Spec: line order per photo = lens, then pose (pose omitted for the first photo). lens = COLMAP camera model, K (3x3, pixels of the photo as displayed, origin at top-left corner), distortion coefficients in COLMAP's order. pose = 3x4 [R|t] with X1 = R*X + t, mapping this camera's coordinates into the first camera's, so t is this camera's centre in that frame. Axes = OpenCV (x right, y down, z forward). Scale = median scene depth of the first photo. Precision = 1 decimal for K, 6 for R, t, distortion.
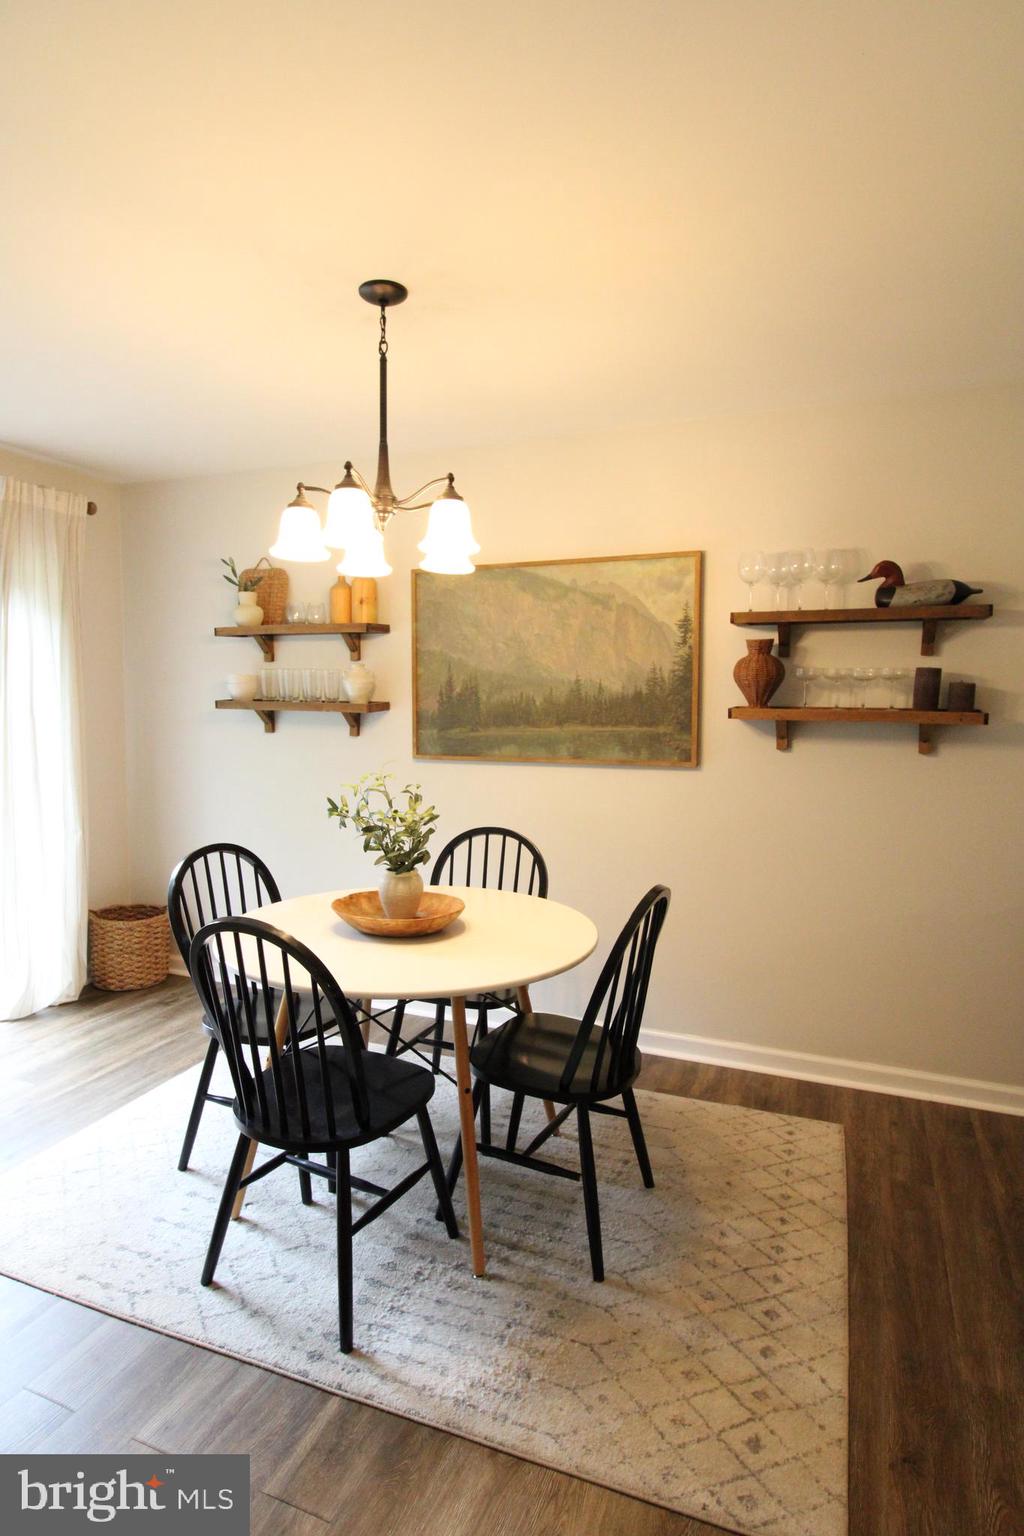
lens RADIAL K [[834.8, 0, 507.8], [0, 834.8, 769.6], [0, 0, 1]] dist [0.004418, -0.010997]
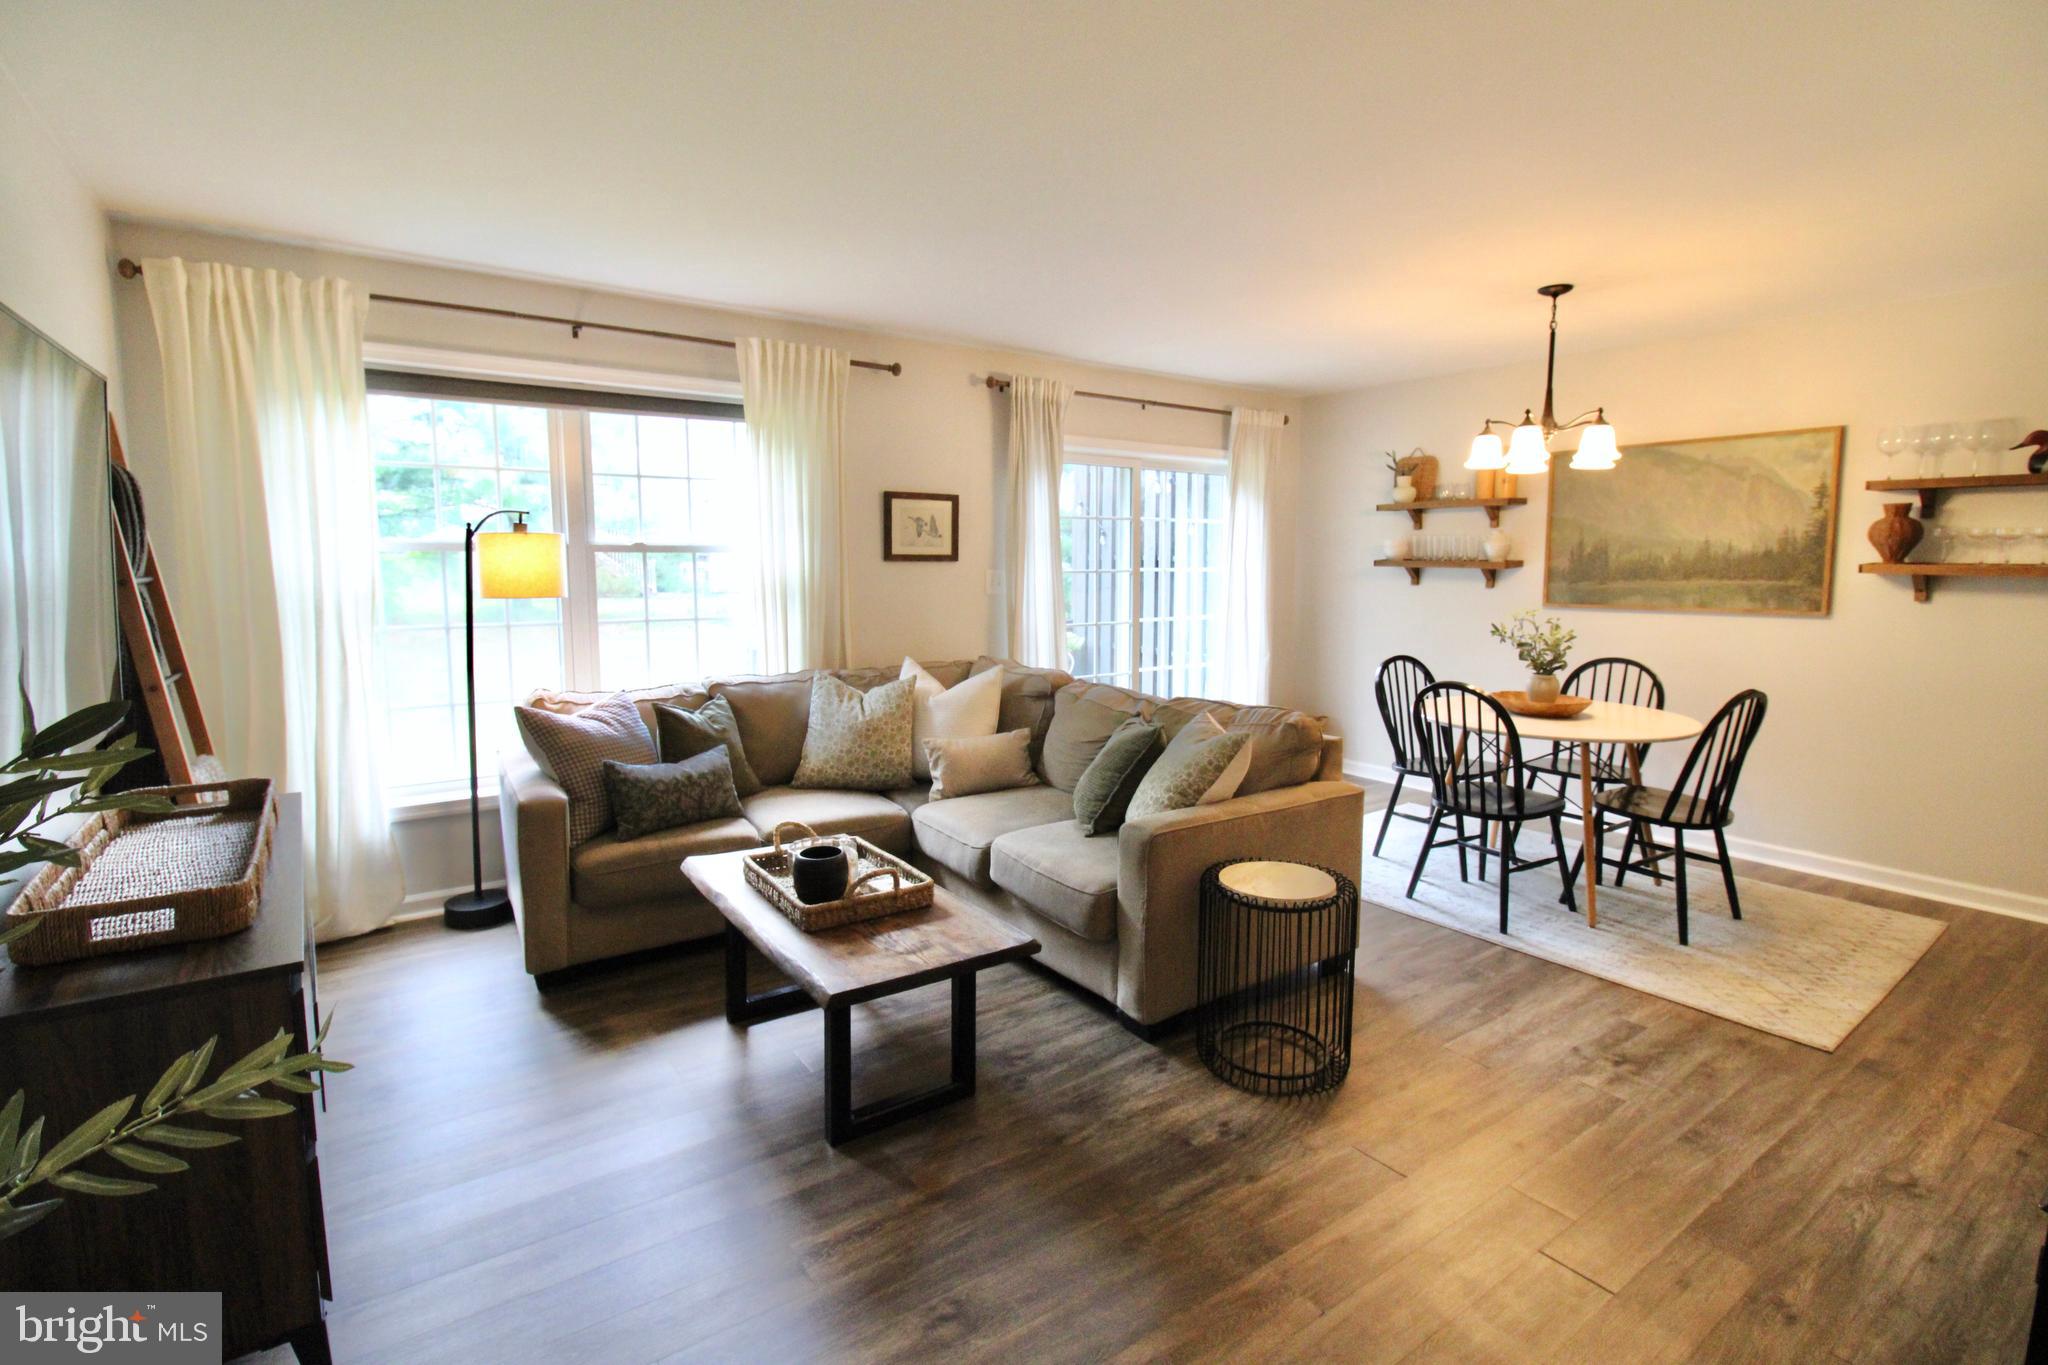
lens RADIAL K [[962.5, 0, 1031.1], [0, 962.5, 664.2], [0, 0, 1]] dist [0.005078, -0.012887]
pose [[0.847038, 0.050770, -0.529102, 0.003165], [-0.038924, 0.998680, 0.033515, 0.064477], [0.530105, -0.007793, 0.847896, -0.726310]]
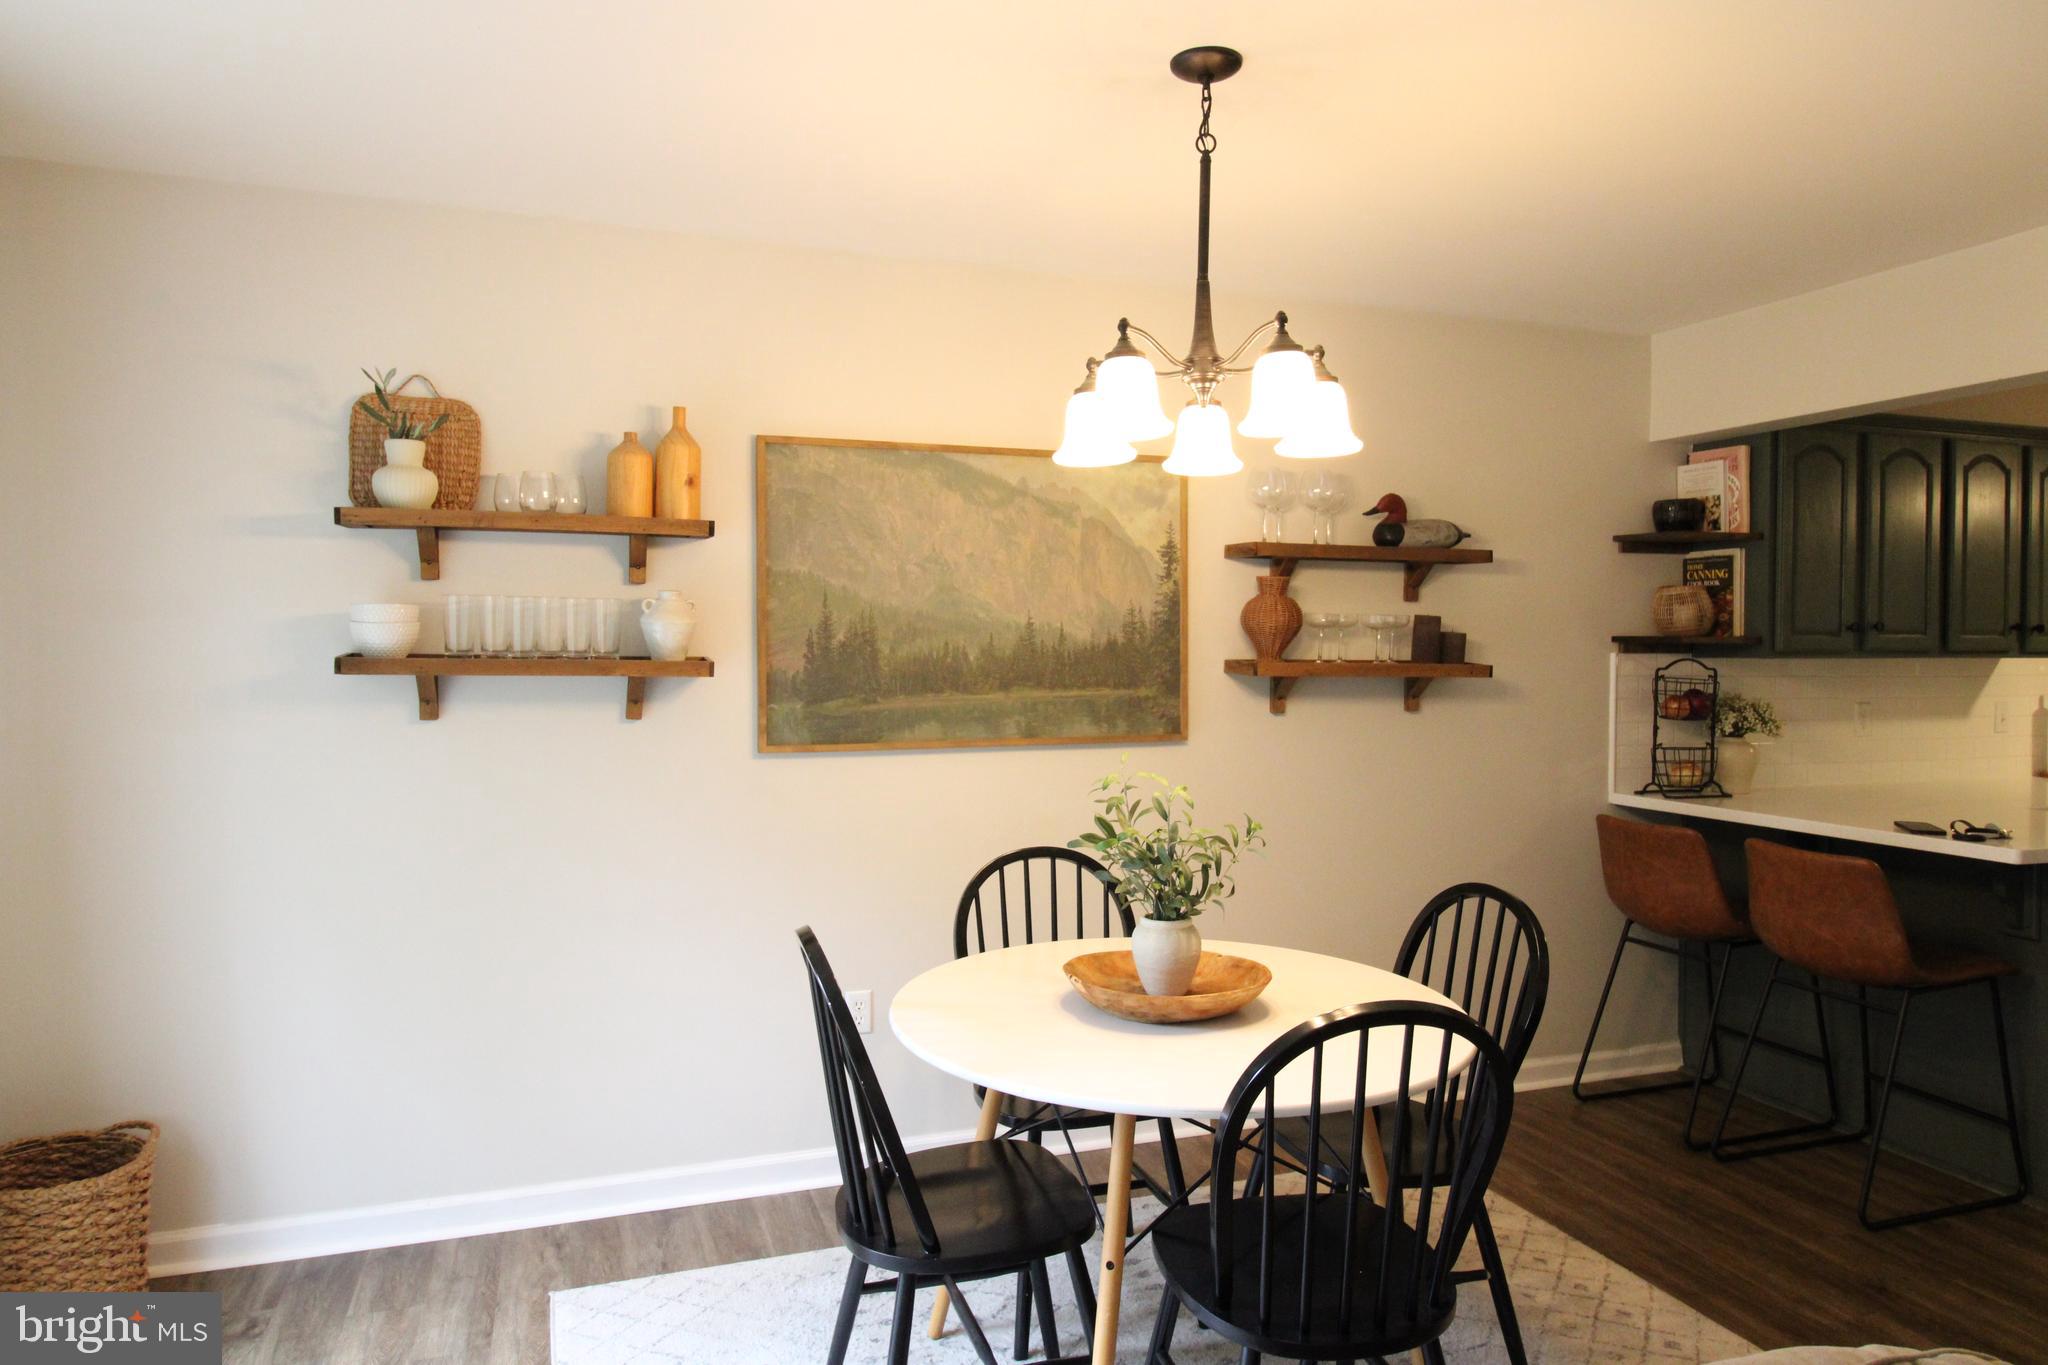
lens RADIAL K [[1259.5, 0, 1016.4], [0, 1259.5, 670.7], [0, 0, 1]] dist [-0.000242, -0.011933]
pose [[0.749382, -0.016765, 0.661926, -0.682365], [0.055998, 0.997703, -0.038127, -0.032938], [-0.659766, 0.065639, 0.748599, 0.259640]]
